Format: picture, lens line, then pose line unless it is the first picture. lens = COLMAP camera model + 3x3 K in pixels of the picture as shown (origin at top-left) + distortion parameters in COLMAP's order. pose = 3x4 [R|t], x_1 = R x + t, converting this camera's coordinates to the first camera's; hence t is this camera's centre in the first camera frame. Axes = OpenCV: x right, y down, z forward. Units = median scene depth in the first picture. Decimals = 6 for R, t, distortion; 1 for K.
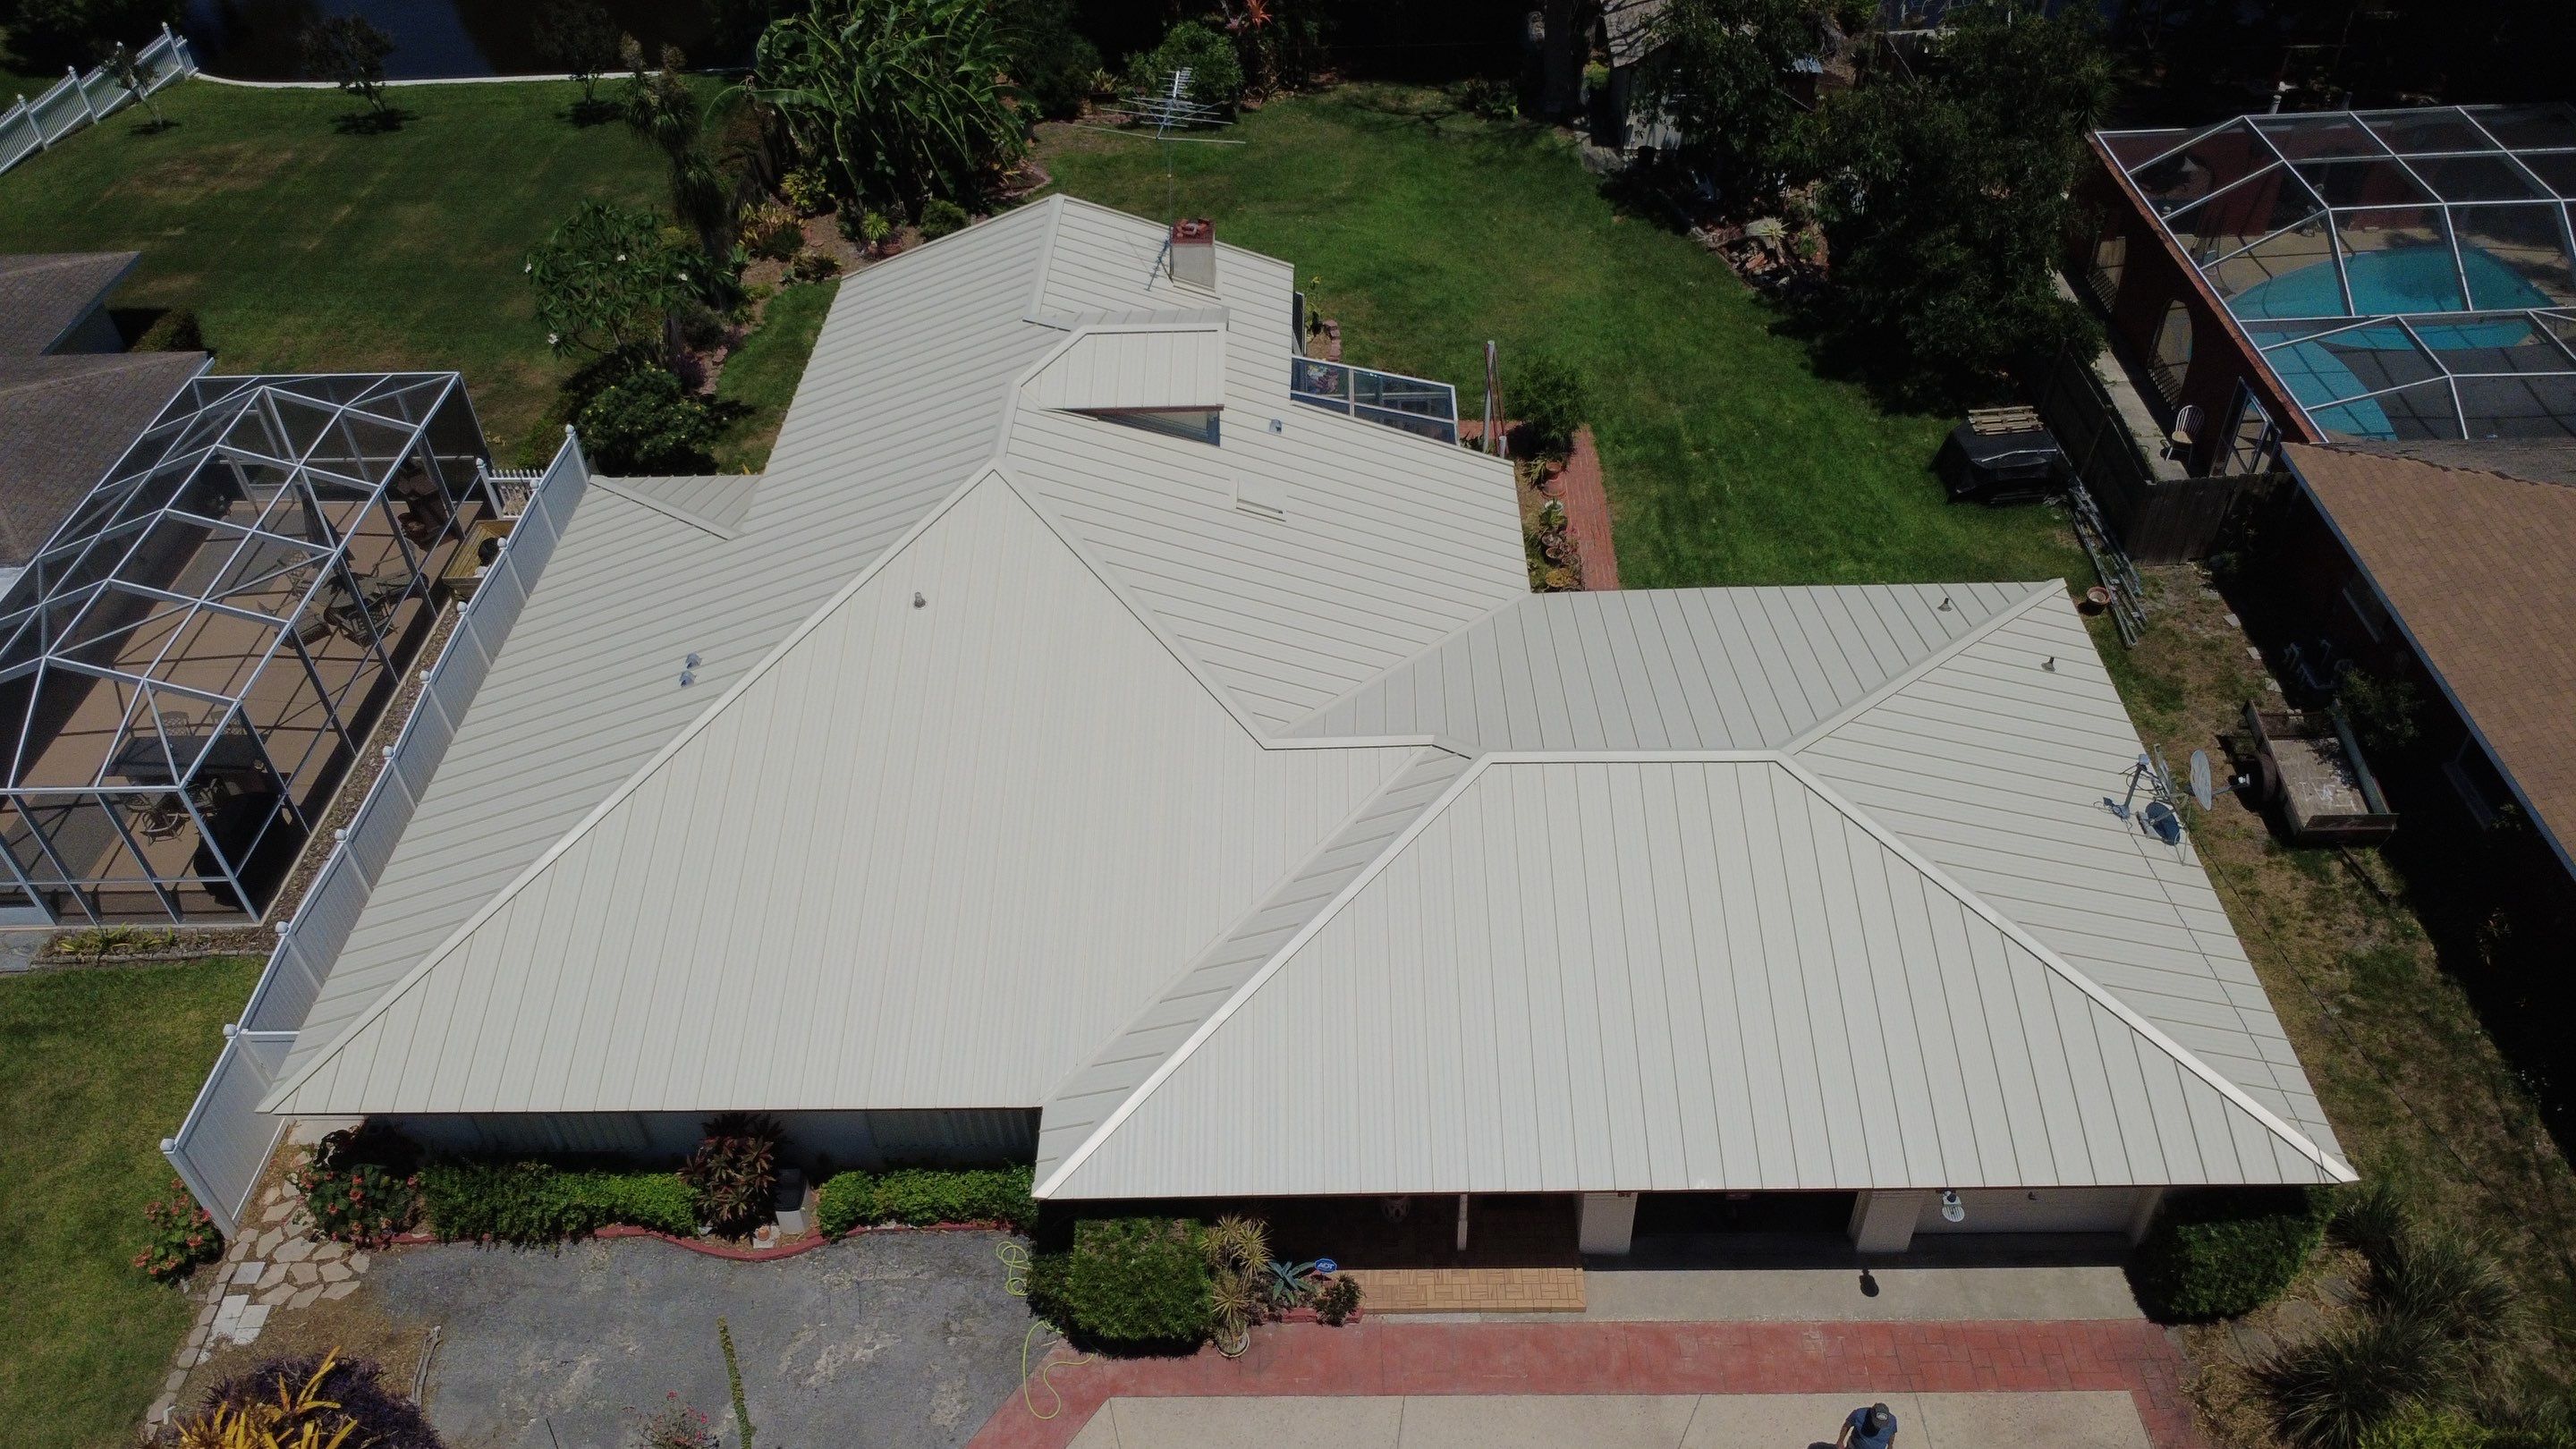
lens RADIAL K [[1870.9, 0, 1284.1], [0, 1870.9, 726.8], [0, 0, 1]] dist [0.004197, -0.000978]
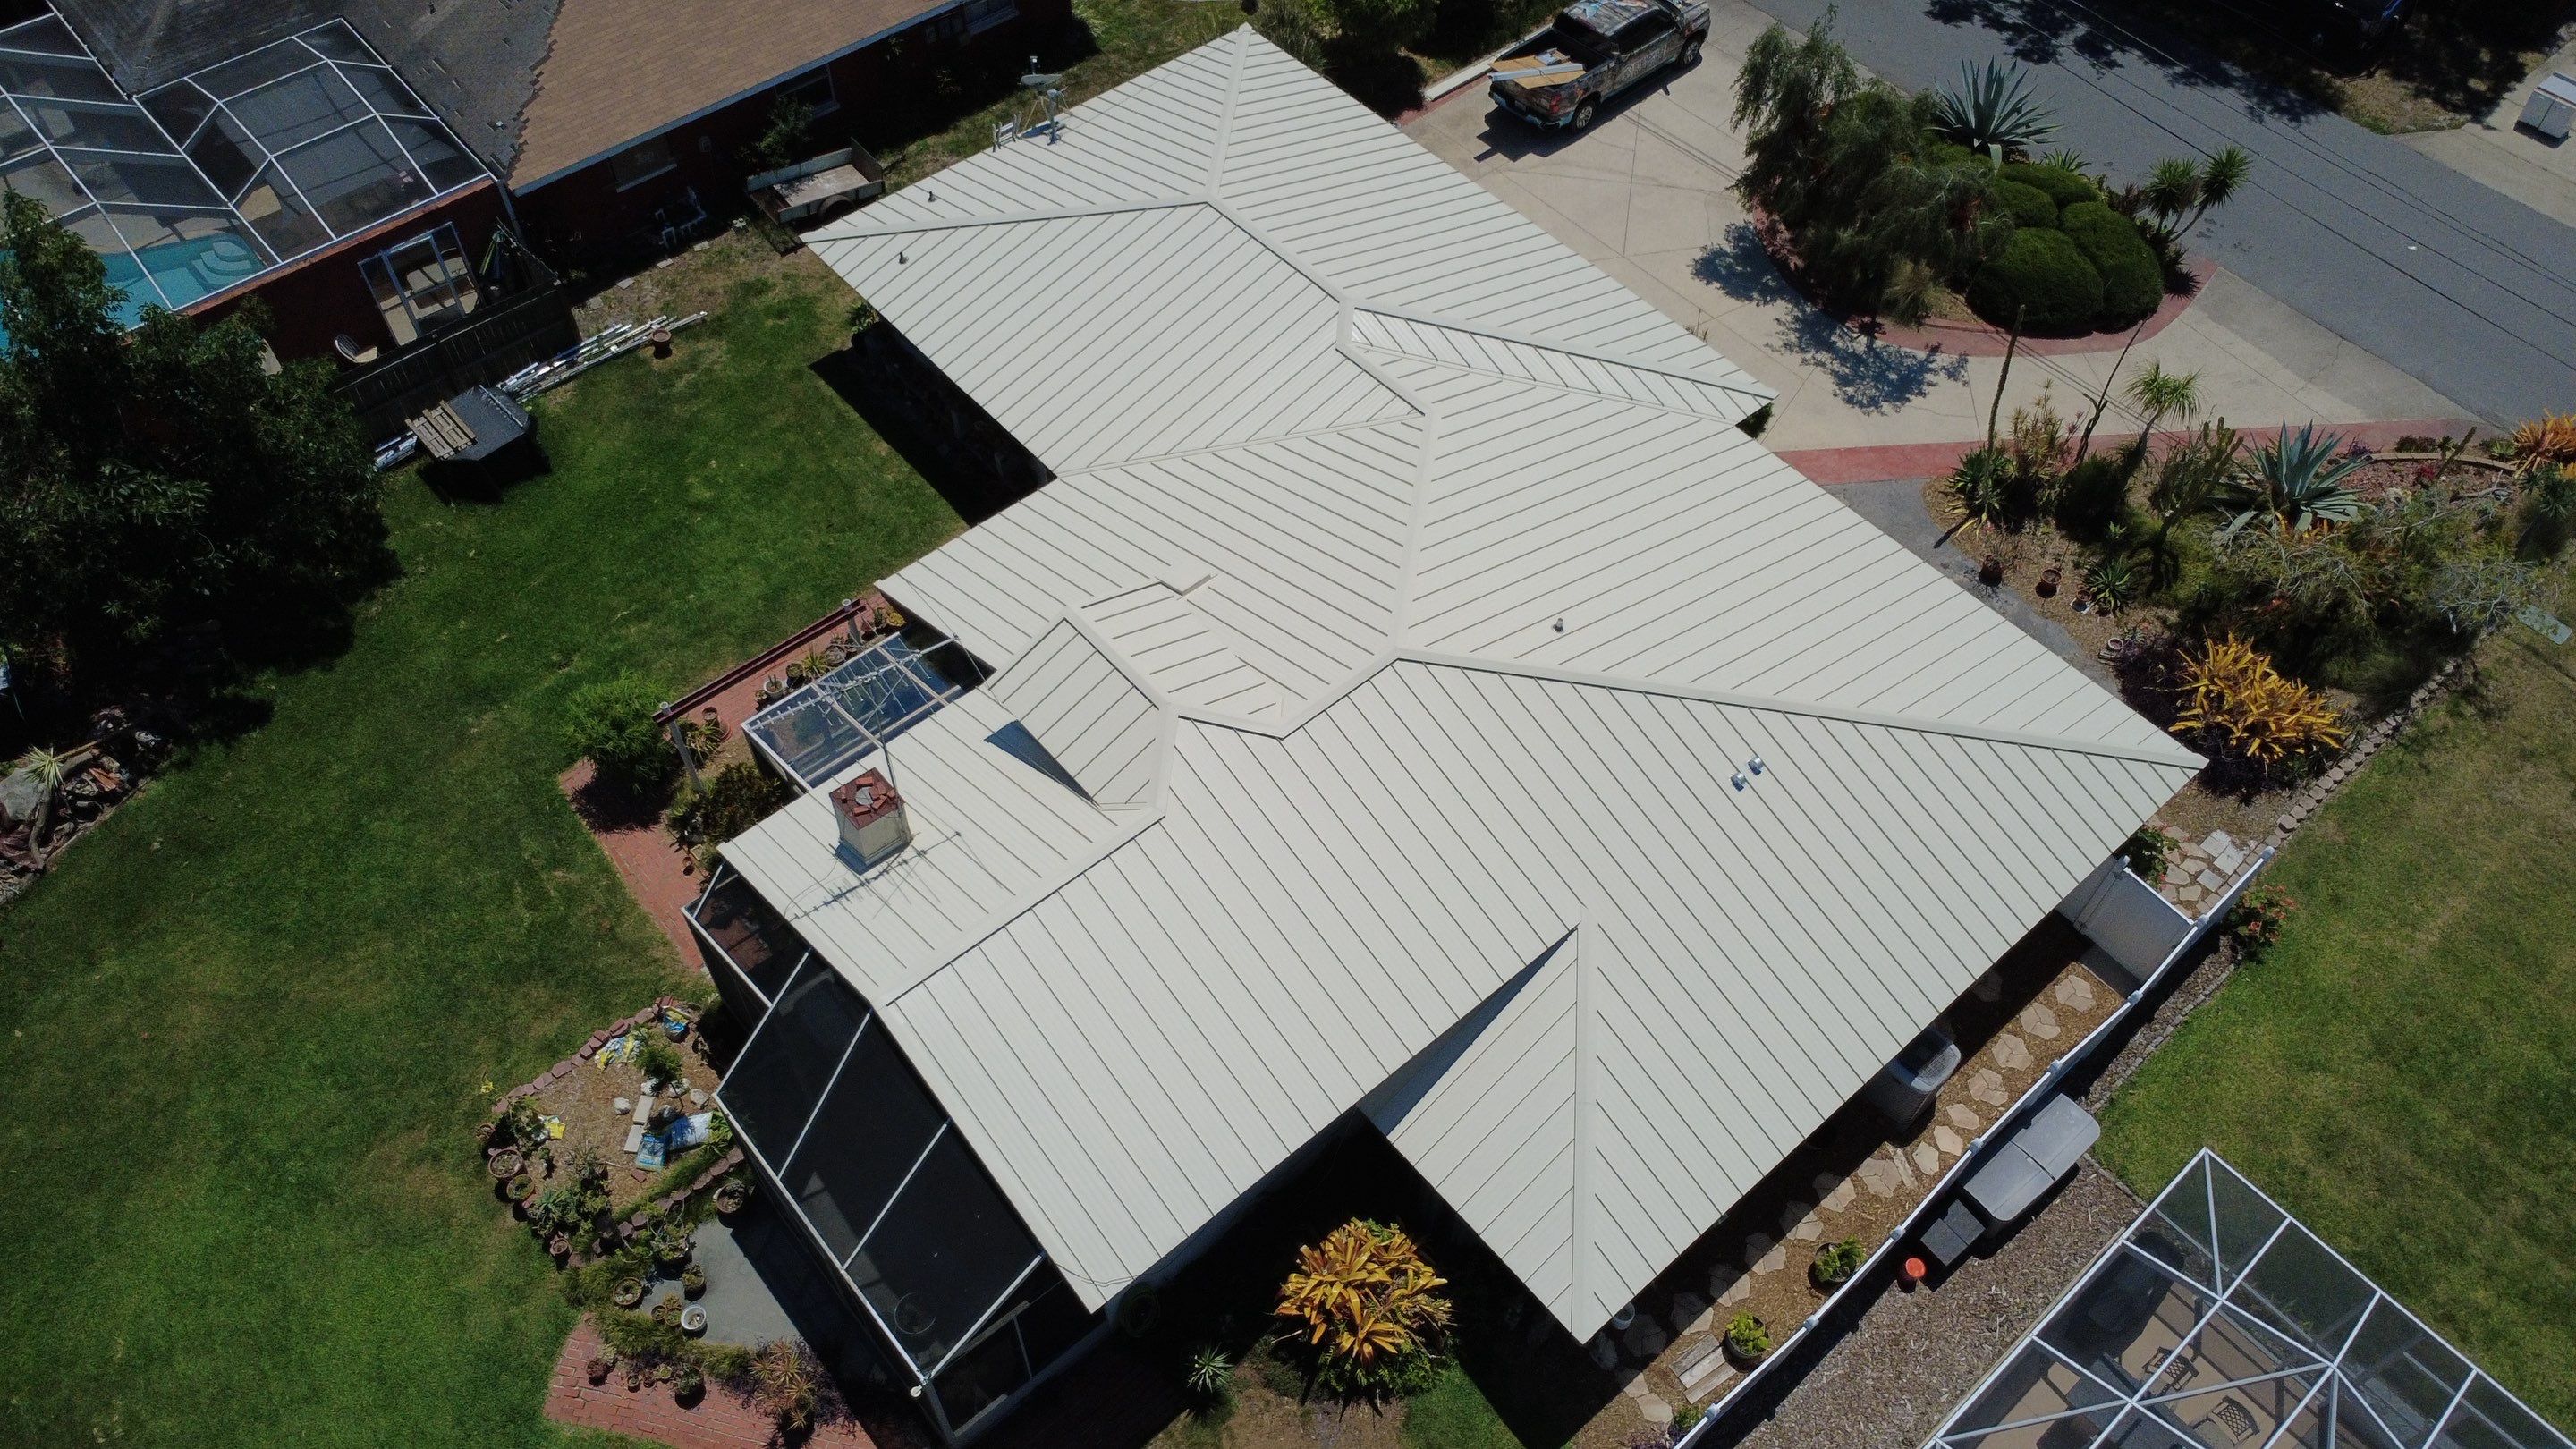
lens RADIAL K [[1870.9, 0, 1285.9], [0, 1870.9, 731.9], [0, 0, 1]] dist [0.004197, -0.000978]
pose [[-0.664740, -0.581444, 0.469089, -0.666887], [0.501600, 0.117957, 0.857020, -1.111854], [-0.553641, 0.804990, 0.213241, 0.986019]]
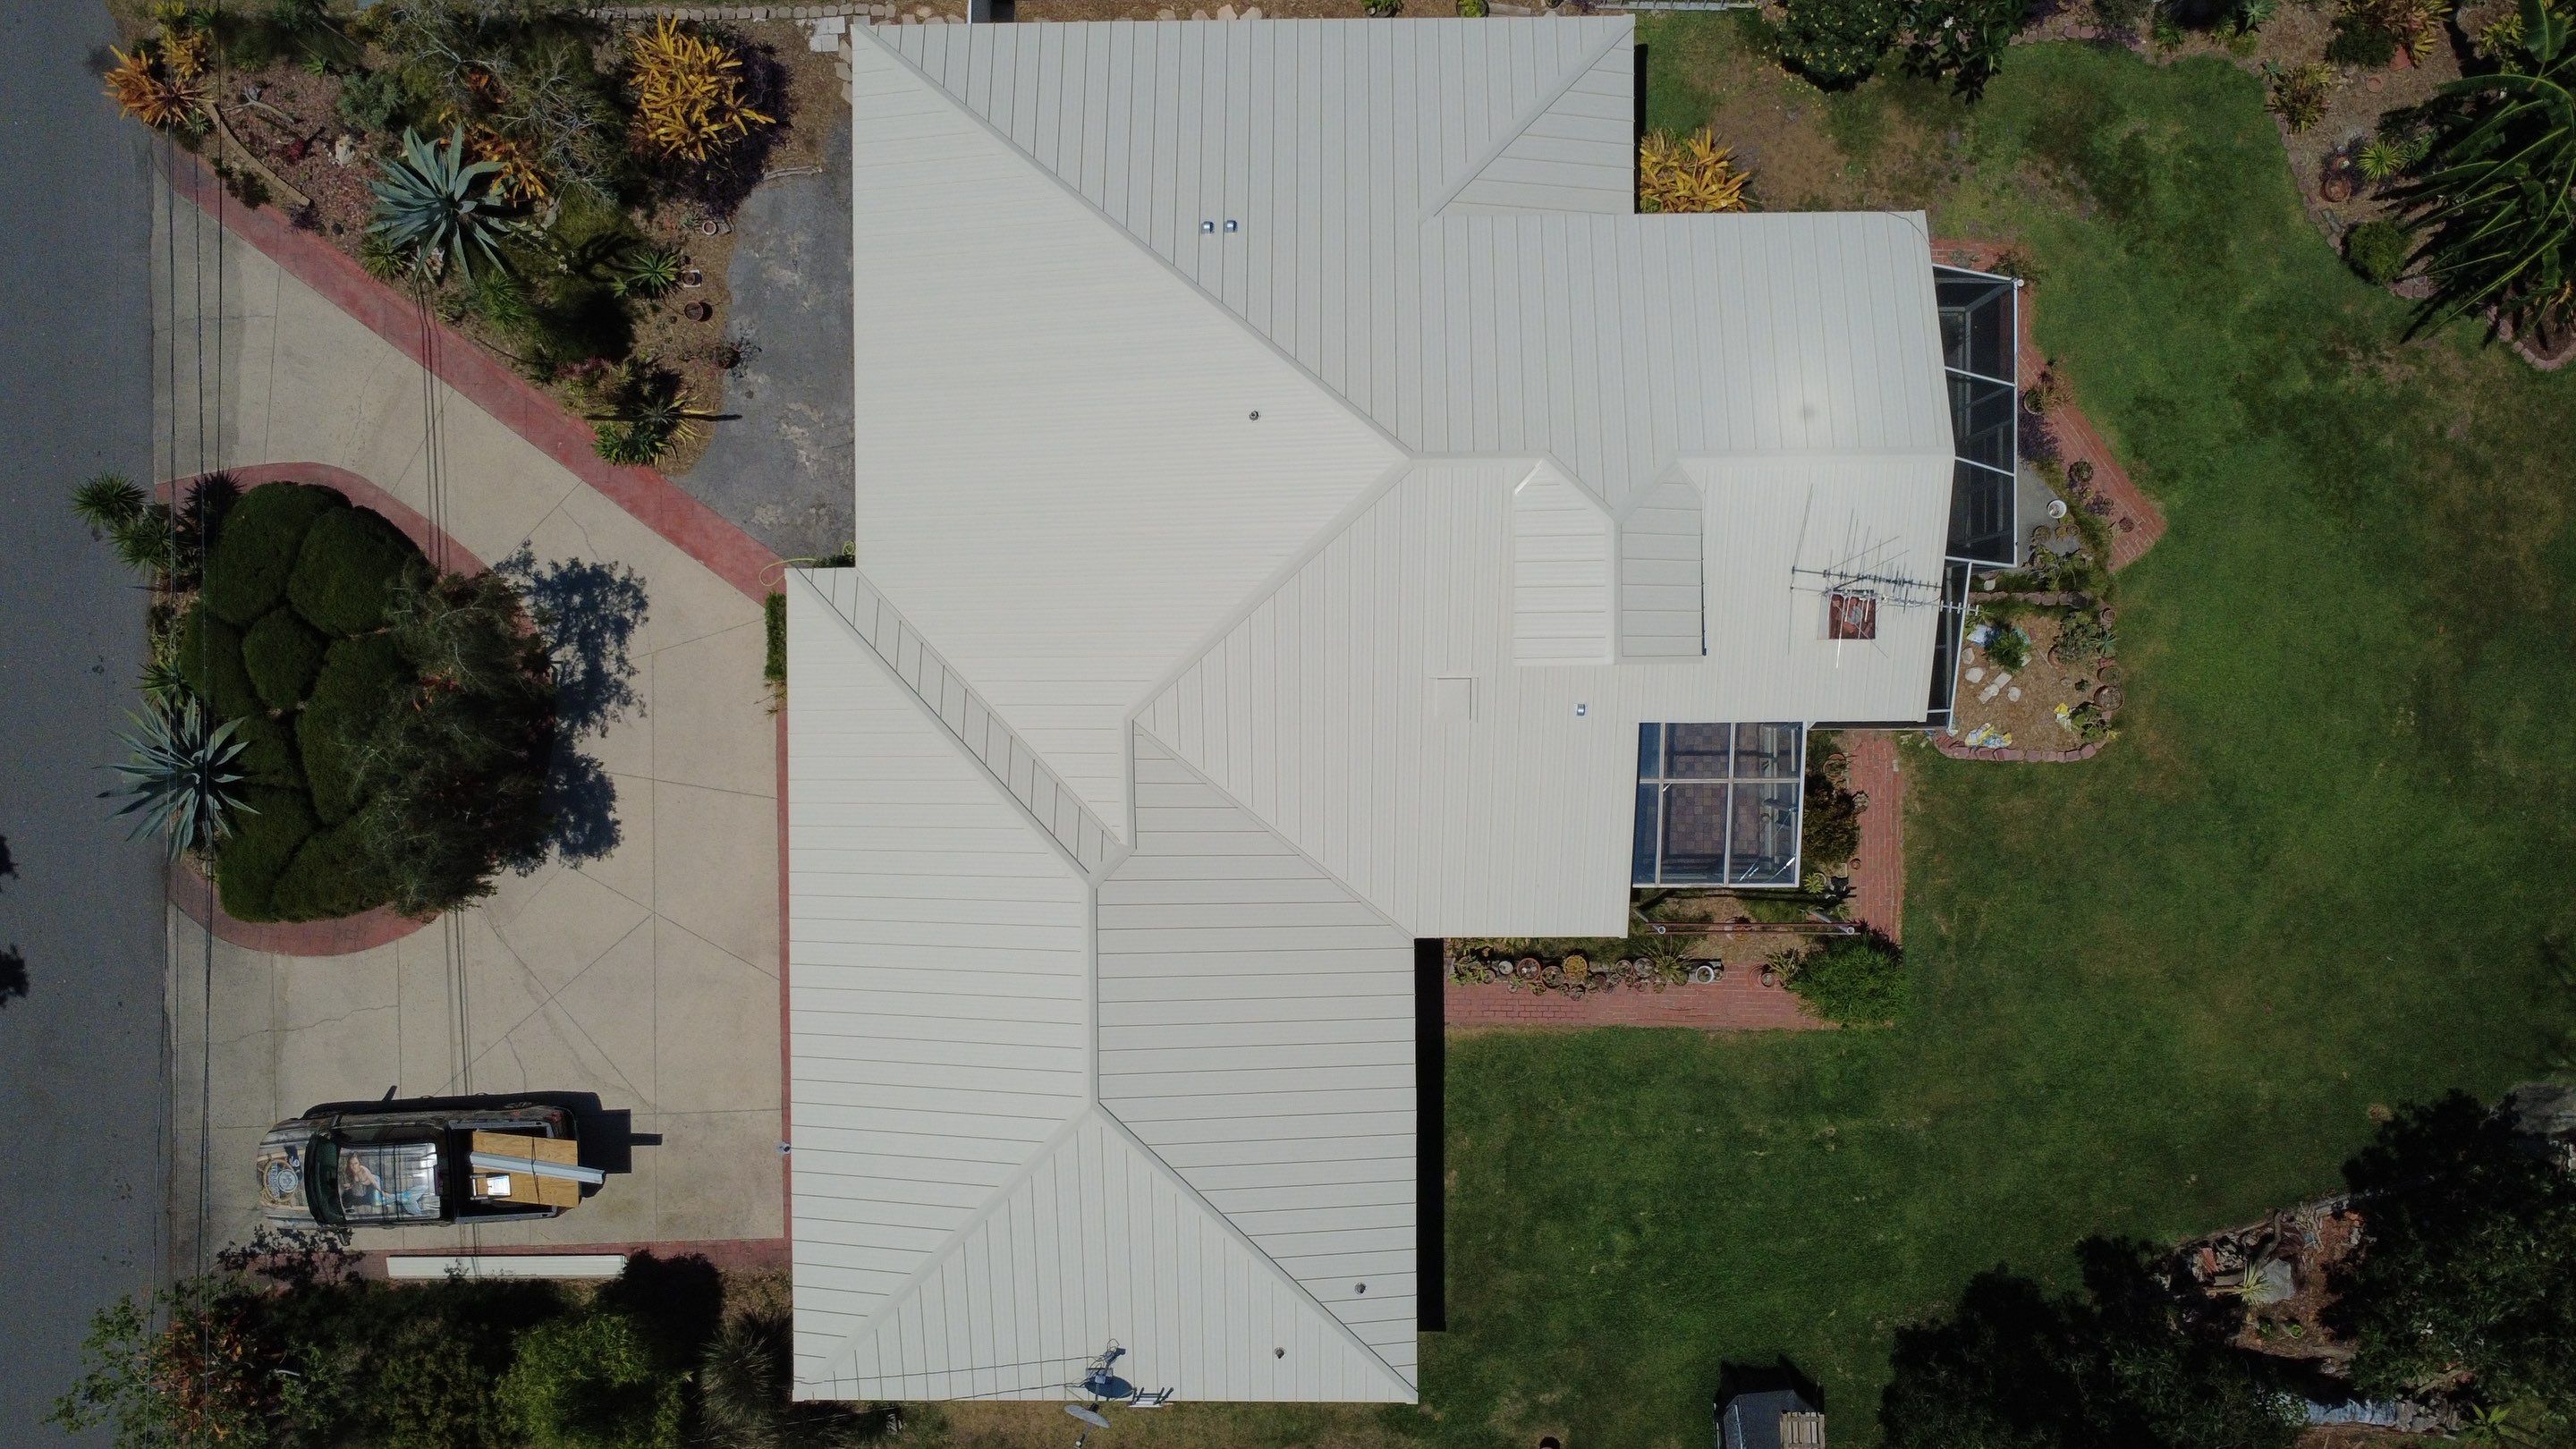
lens RADIAL K [[1870.9, 0, 1285.0], [0, 1870.9, 718.1], [0, 0, 1]] dist [0.004197, -0.000978]
pose [[0.023242, 0.998491, 0.049754, -0.069117], [-0.642065, -0.023239, 0.766298, -1.062962], [0.766297, -0.049756, 0.640557, 0.276742]]
